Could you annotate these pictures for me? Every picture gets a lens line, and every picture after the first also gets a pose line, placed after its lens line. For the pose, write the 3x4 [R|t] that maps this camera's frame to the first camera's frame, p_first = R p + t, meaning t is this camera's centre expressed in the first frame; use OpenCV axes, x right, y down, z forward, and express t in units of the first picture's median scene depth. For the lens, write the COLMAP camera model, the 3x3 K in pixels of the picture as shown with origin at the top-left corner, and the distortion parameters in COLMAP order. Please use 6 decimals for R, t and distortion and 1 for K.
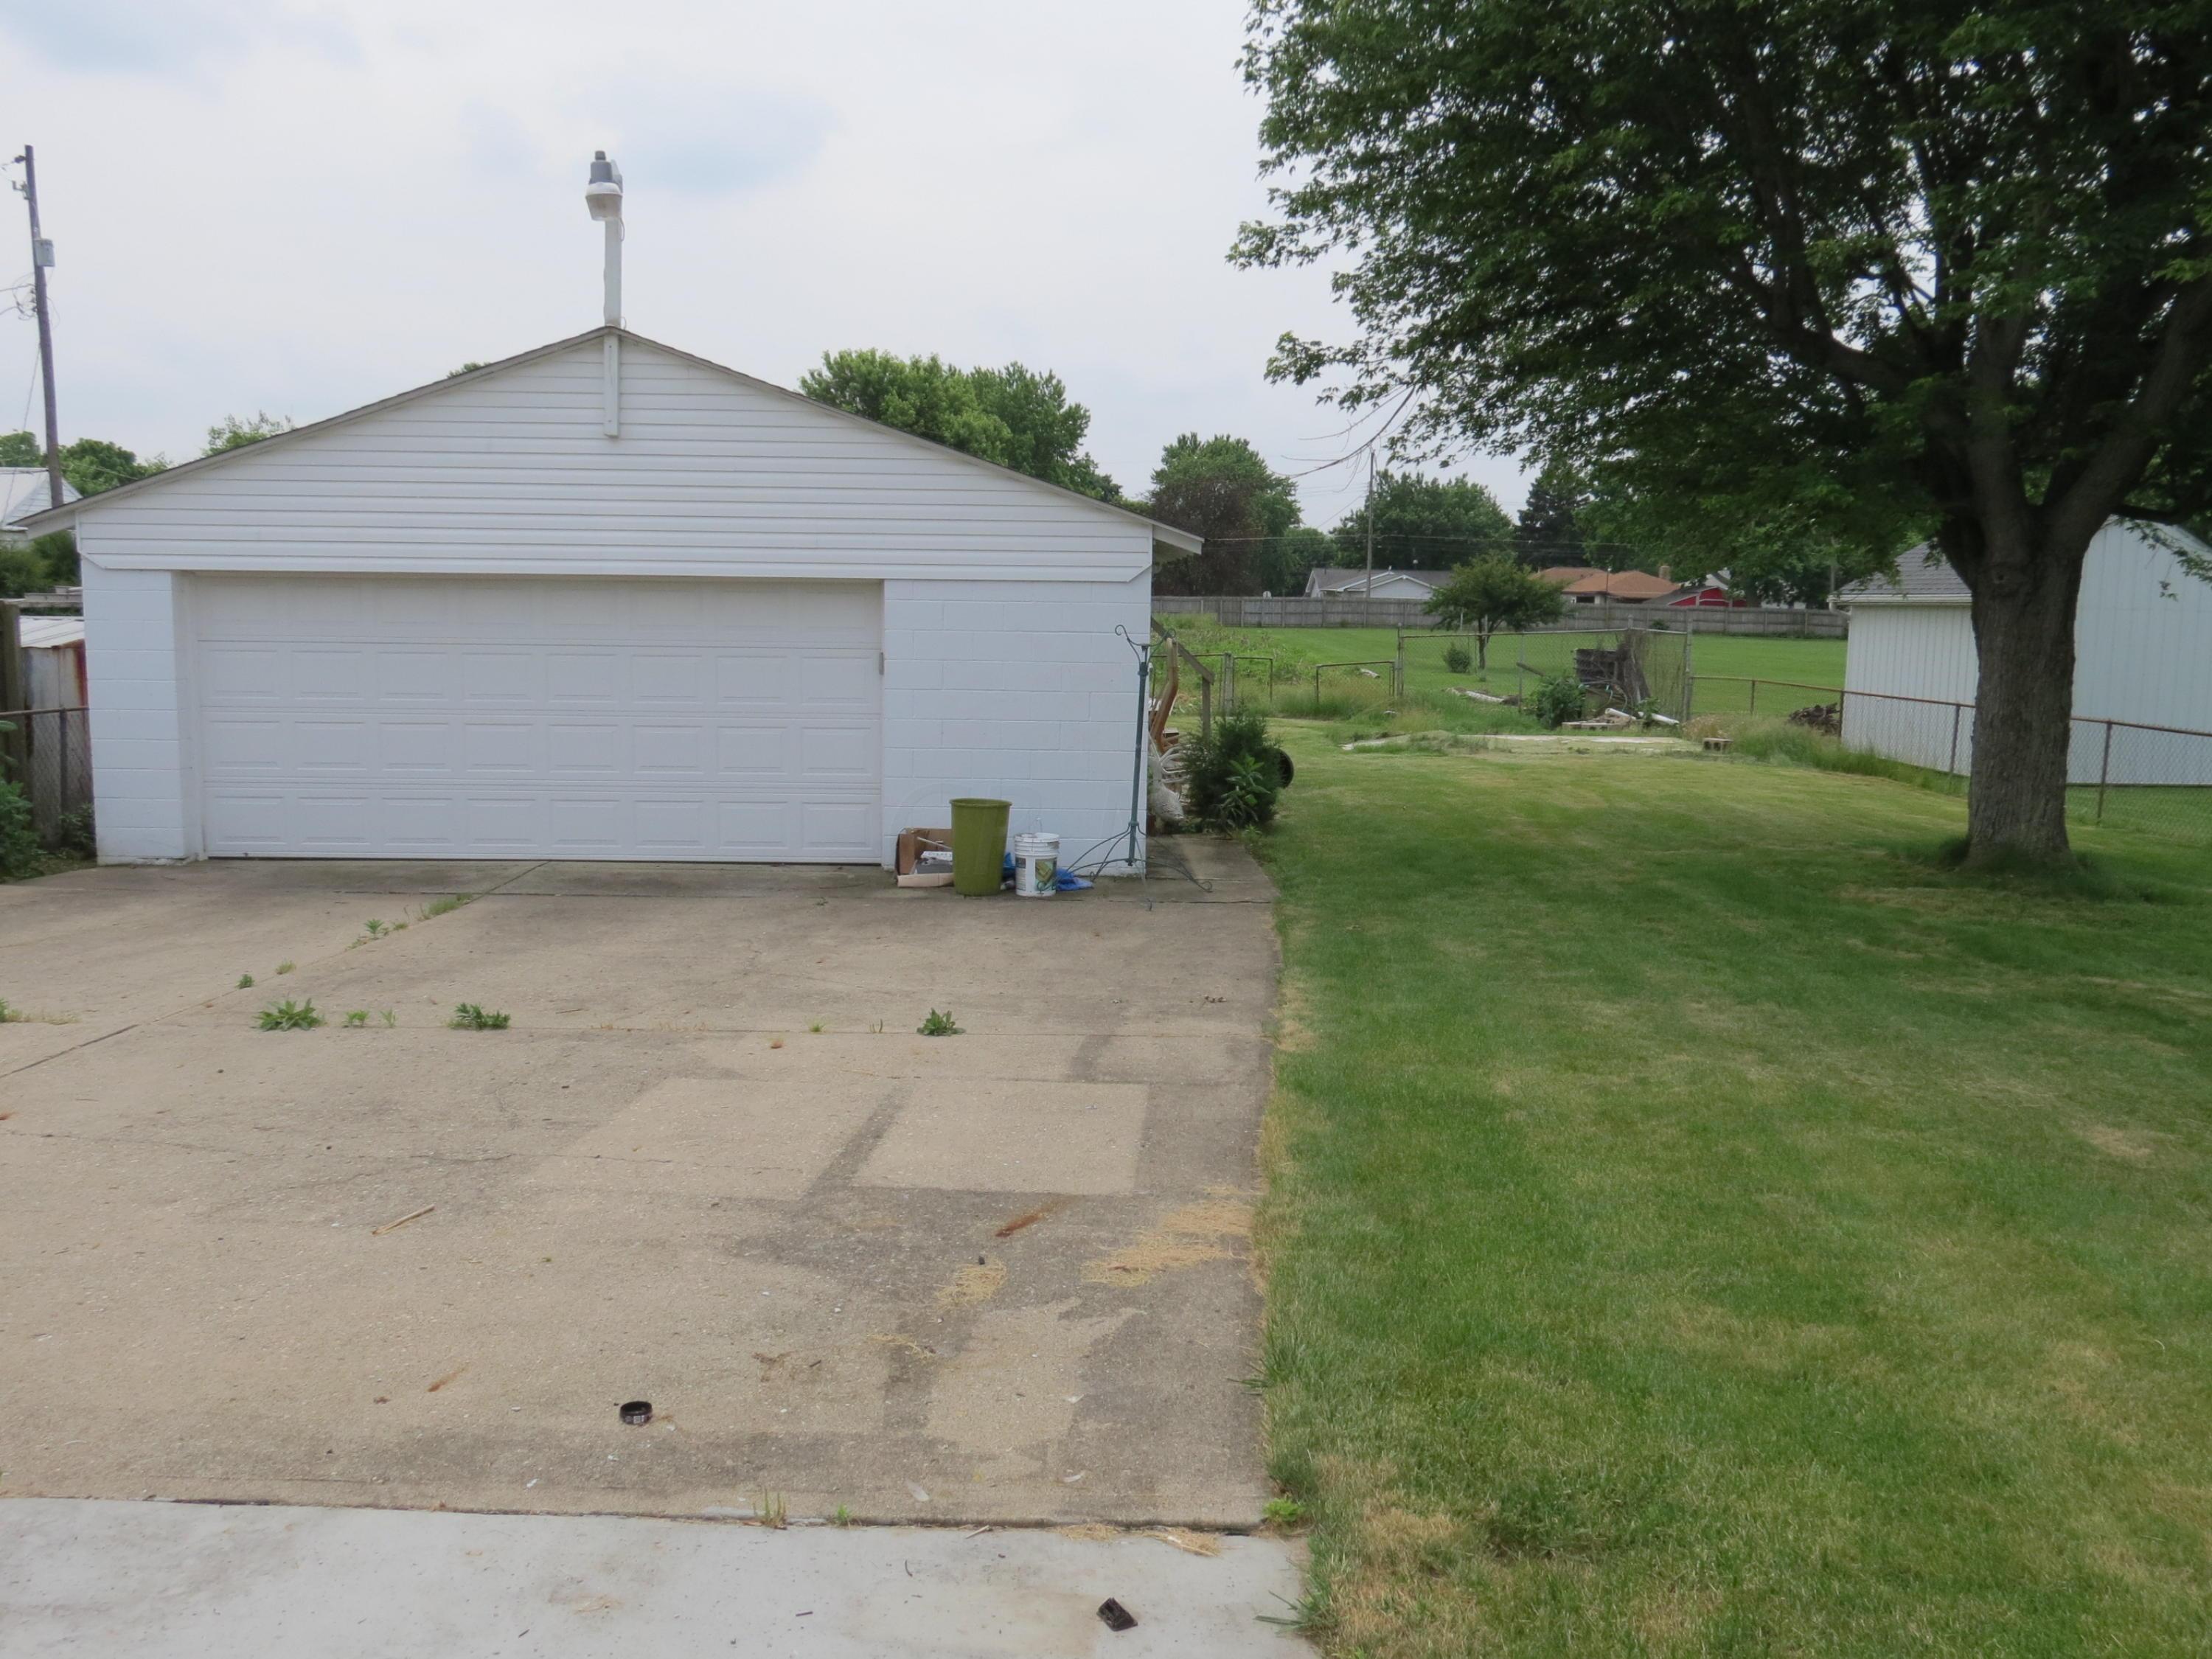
lens RADIAL K [[1835.3, 0, 1106.0], [0, 1835.3, 829.5], [0, 0, 1]] dist [-0.071259, -0.004784]
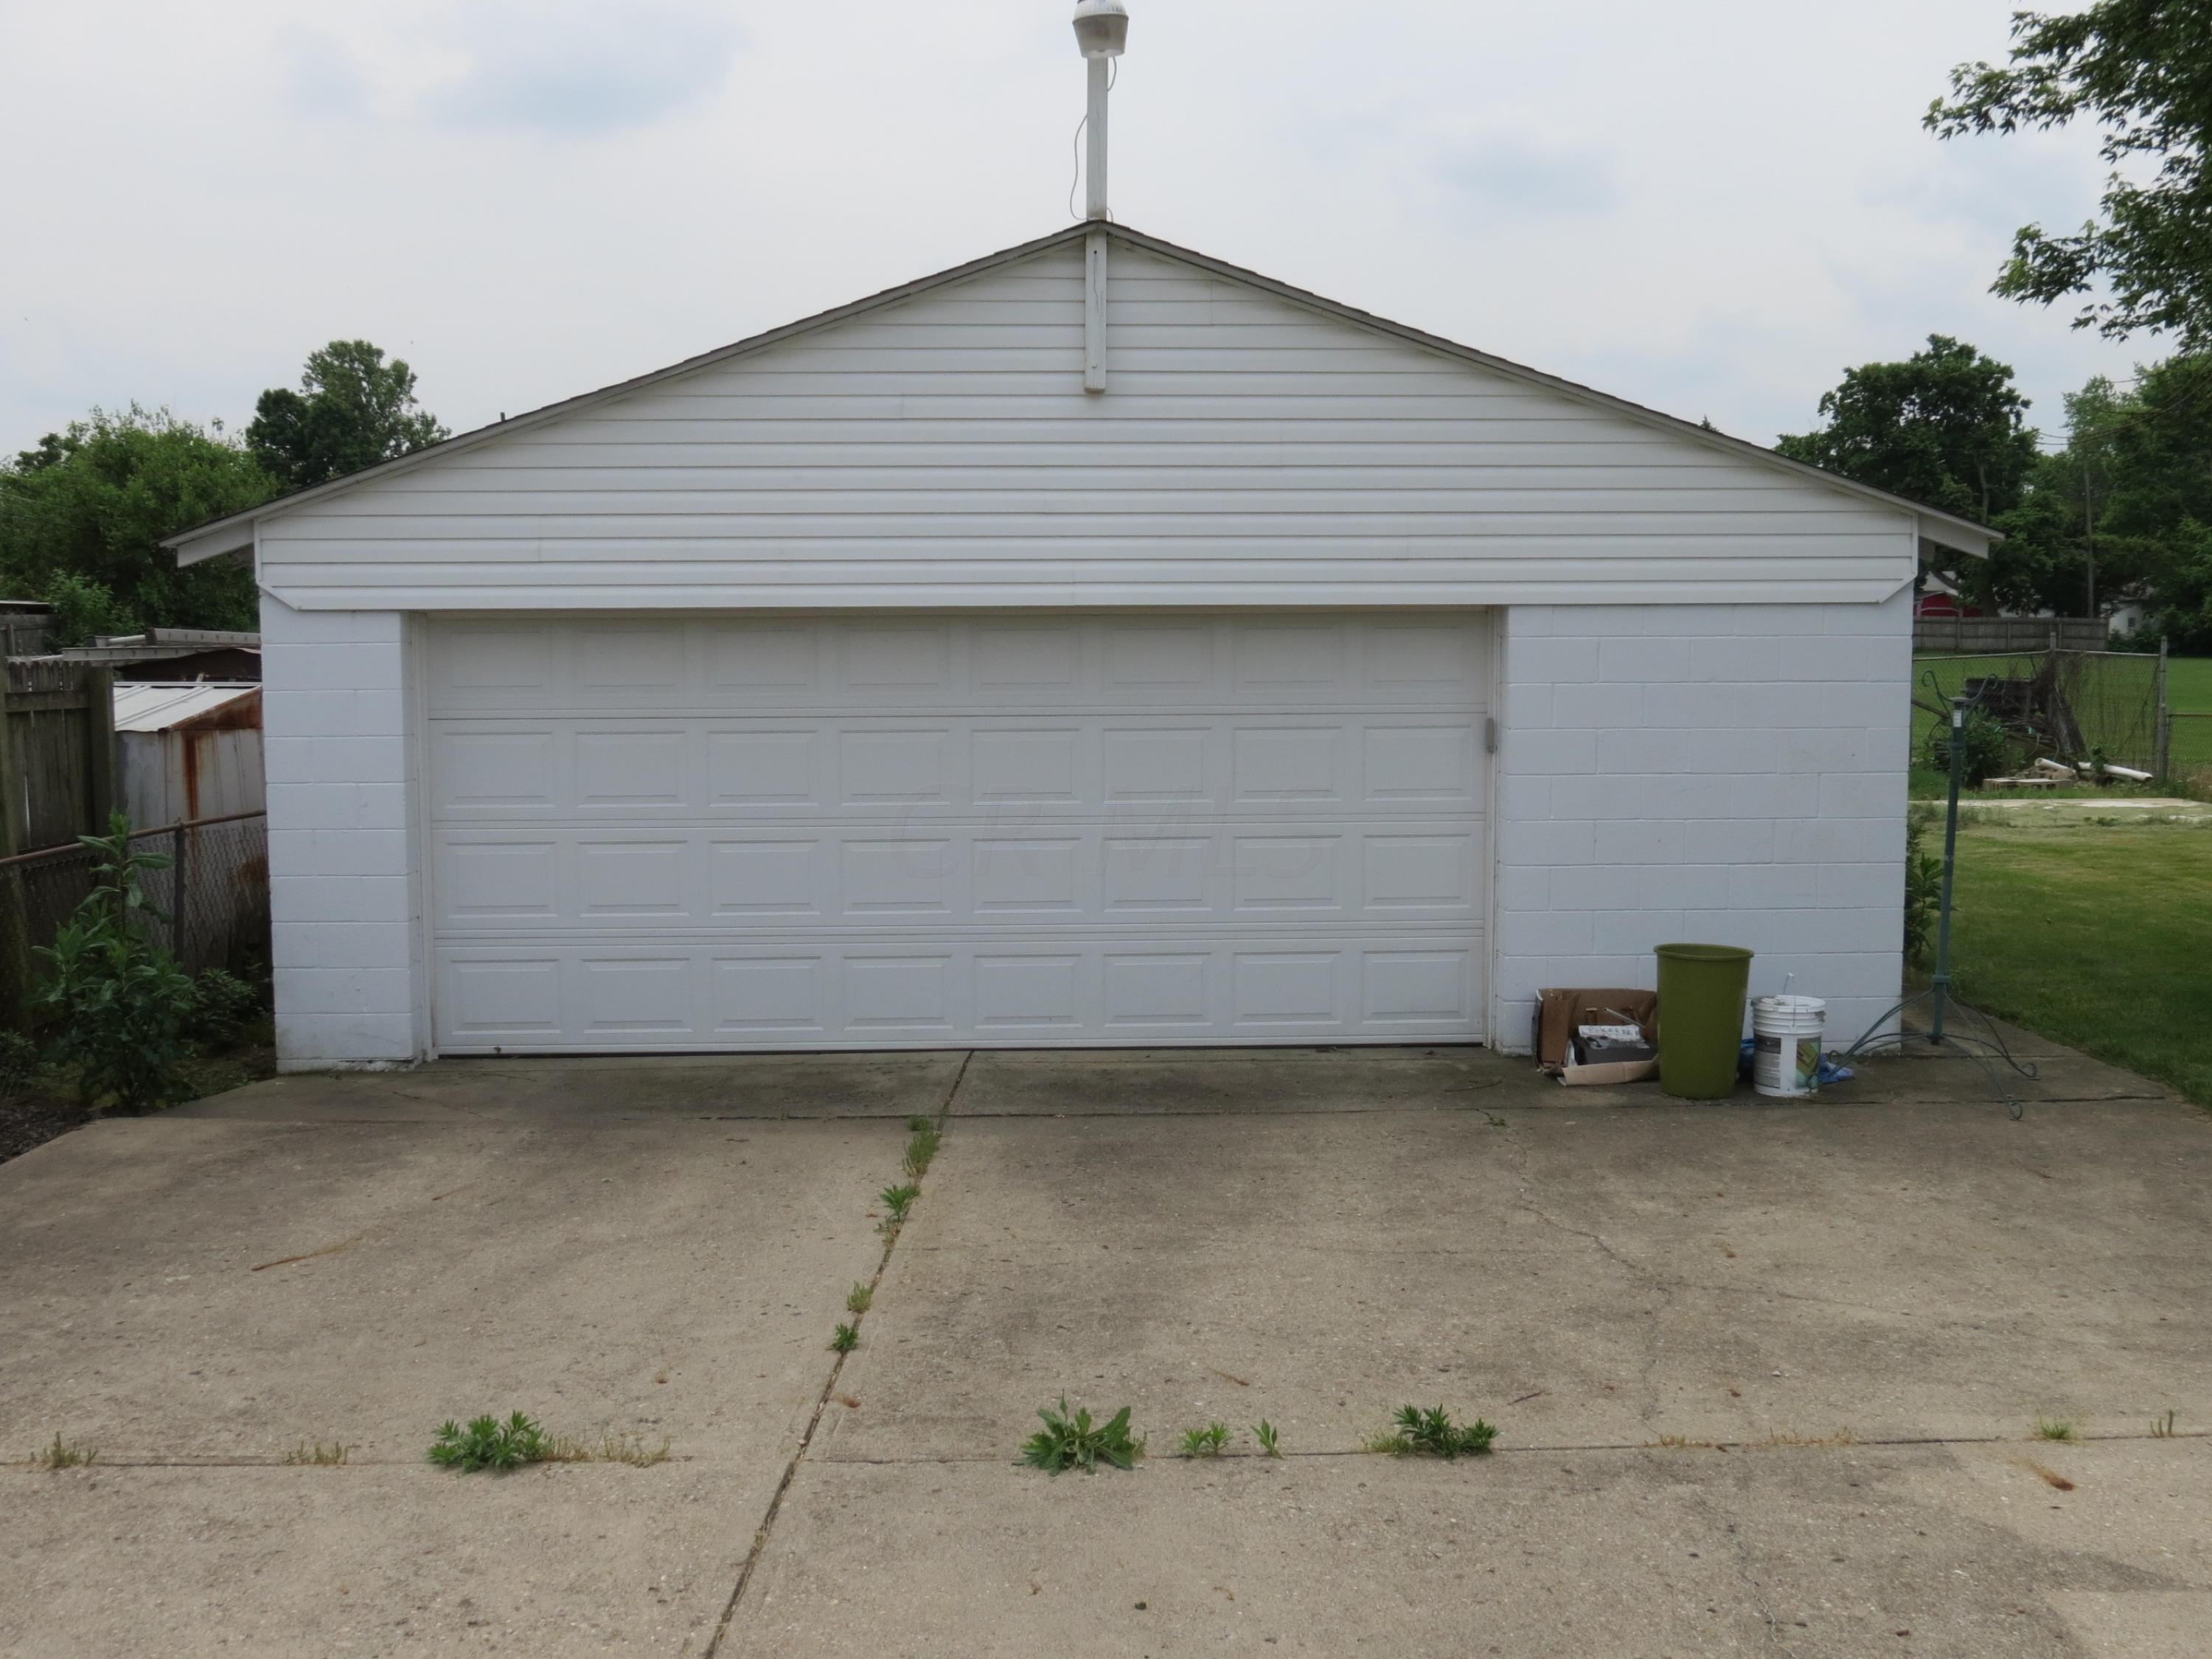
lens RADIAL K [[2323.1, 0, 1106.0], [0, 2323.1, 829.5], [0, 0, 1]] dist [-0.081726, -0.016486]
pose [[0.999676, -0.021469, -0.013702, -0.253516], [0.020944, 0.999081, -0.037395, -0.030063], [0.014492, 0.037096, 0.999207, 0.184021]]
